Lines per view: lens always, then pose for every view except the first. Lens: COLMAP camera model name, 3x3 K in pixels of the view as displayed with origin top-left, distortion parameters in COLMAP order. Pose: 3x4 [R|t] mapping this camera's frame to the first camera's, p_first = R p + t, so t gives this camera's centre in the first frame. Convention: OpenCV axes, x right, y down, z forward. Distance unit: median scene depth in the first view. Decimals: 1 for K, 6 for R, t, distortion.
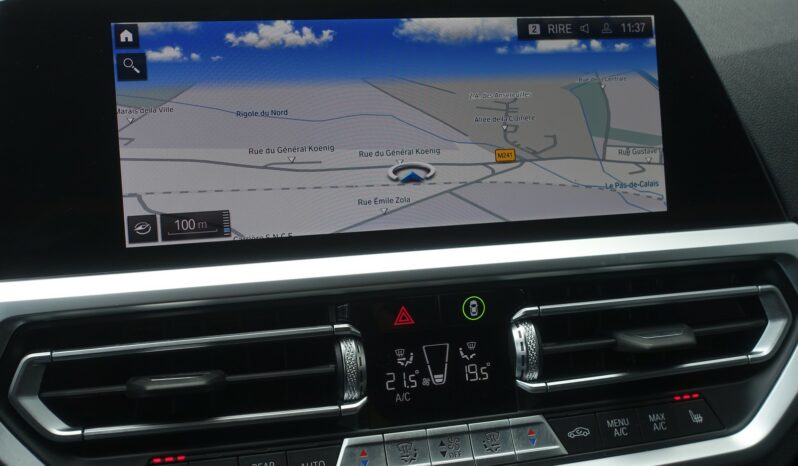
lens RADIAL K [[977.6, 0, 399.0], [0, 977.6, 233.0], [0, 0, 1]] dist [-0.011043, -0.061290]
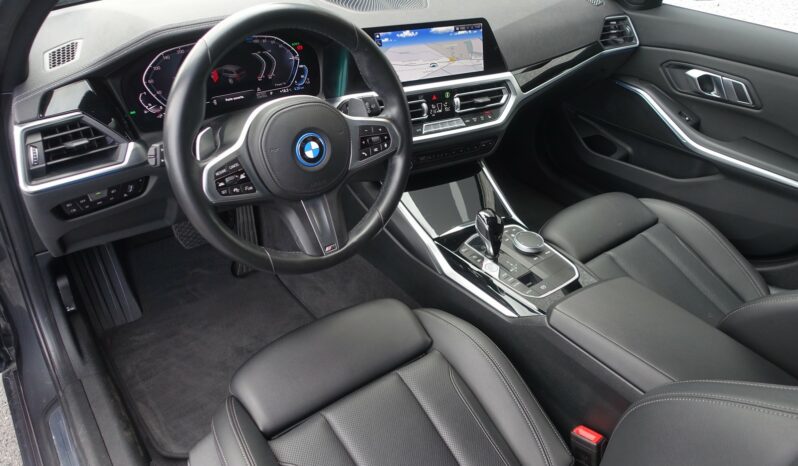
lens RADIAL K [[545.7, 0, 399.0], [0, 545.7, 233.0], [0, 0, 1]] dist [-0.003495, 0.003078]
pose [[0.964110, -0.109639, 0.241807, -0.841663], [0.028155, 0.947837, 0.317510, -0.130563], [-0.264006, -0.299307, 0.916906, -1.509261]]
